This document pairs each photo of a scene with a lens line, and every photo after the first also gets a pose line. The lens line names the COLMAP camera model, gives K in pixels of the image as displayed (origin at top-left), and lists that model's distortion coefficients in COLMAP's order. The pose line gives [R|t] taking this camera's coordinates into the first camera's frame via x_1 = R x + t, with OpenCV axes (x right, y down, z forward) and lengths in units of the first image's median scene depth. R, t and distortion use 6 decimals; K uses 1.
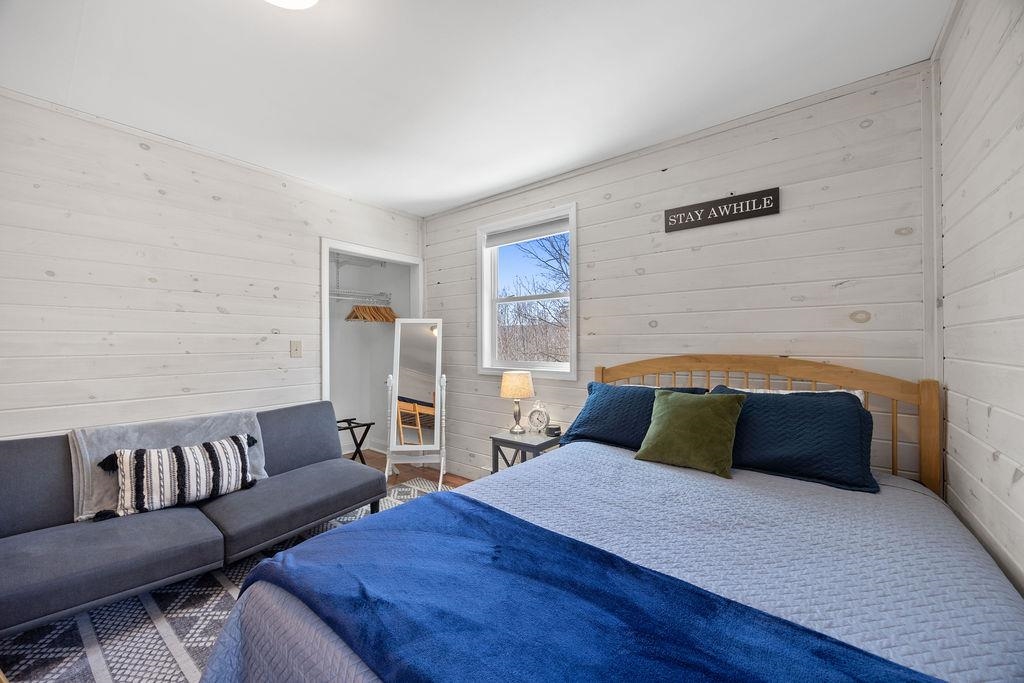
lens RADIAL K [[388.4, 0, 512.0], [0, 388.4, 341.5], [0, 0, 1]] dist [-0.001726, -0.000094]
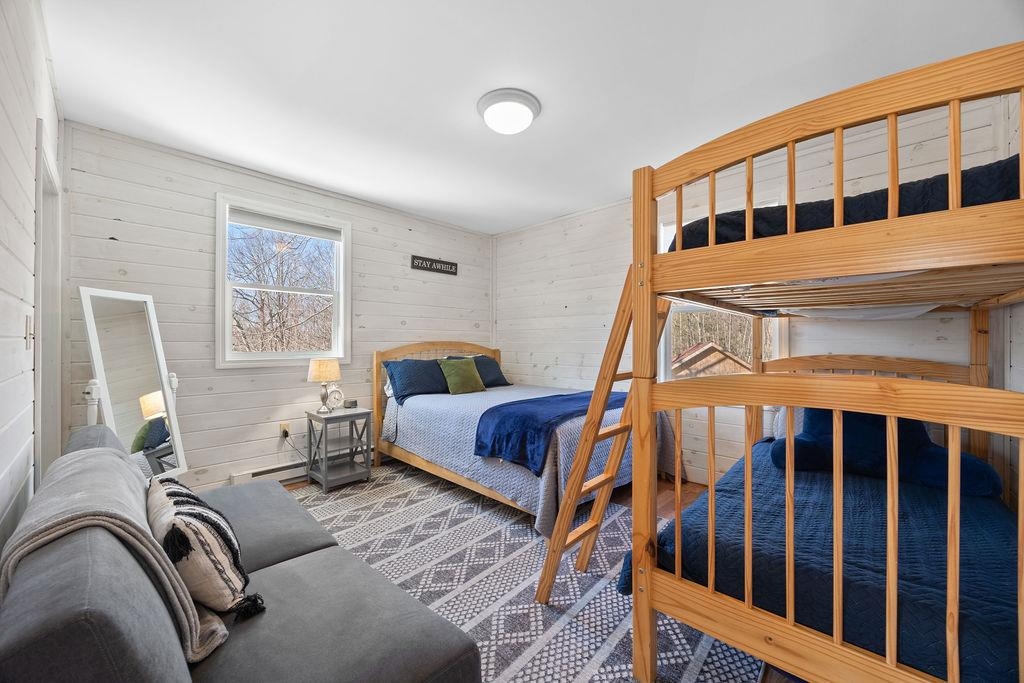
lens RADIAL K [[388.4, 0, 512.0], [0, 388.4, 341.5], [0, 0, 1]] dist [-0.001726, -0.000094]
pose [[0.095963, 0.005742, 0.995368, -1.227148], [-0.003016, 0.999980, -0.005478, 0.040636], [-0.995380, -0.002477, 0.095978, 0.417935]]
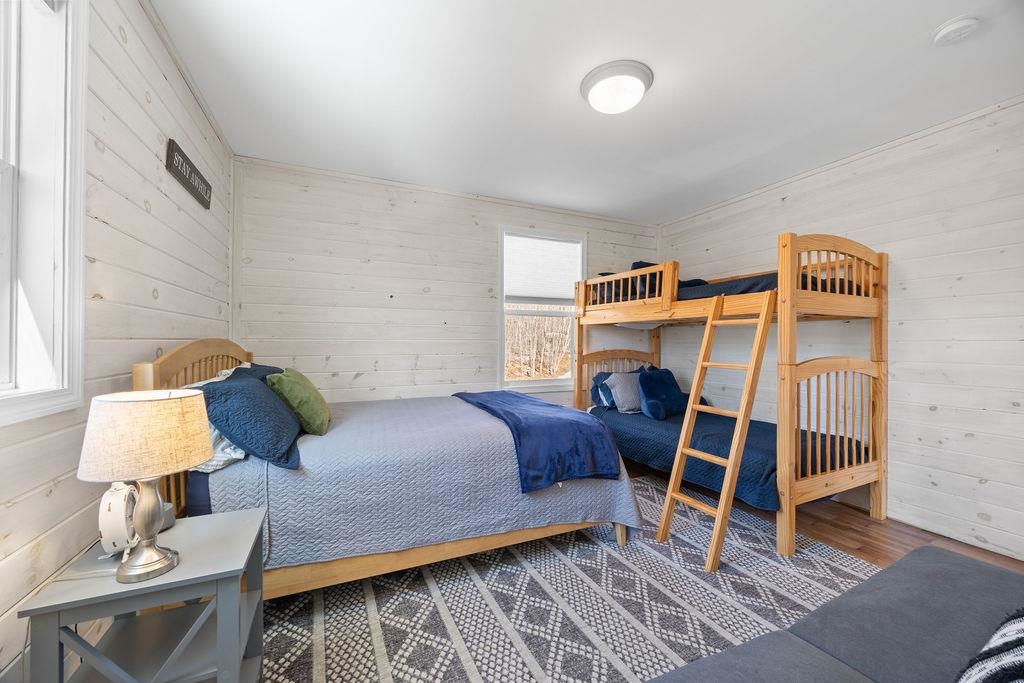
lens RADIAL K [[388.4, 0, 512.0], [0, 388.4, 341.5], [0, 0, 1]] dist [-0.001726, -0.000094]
pose [[-0.887414, 0.000548, 0.460973, -0.503523], [-0.001108, 0.999994, -0.003321, 0.039413], [-0.460972, -0.003458, -0.887408, 1.355083]]
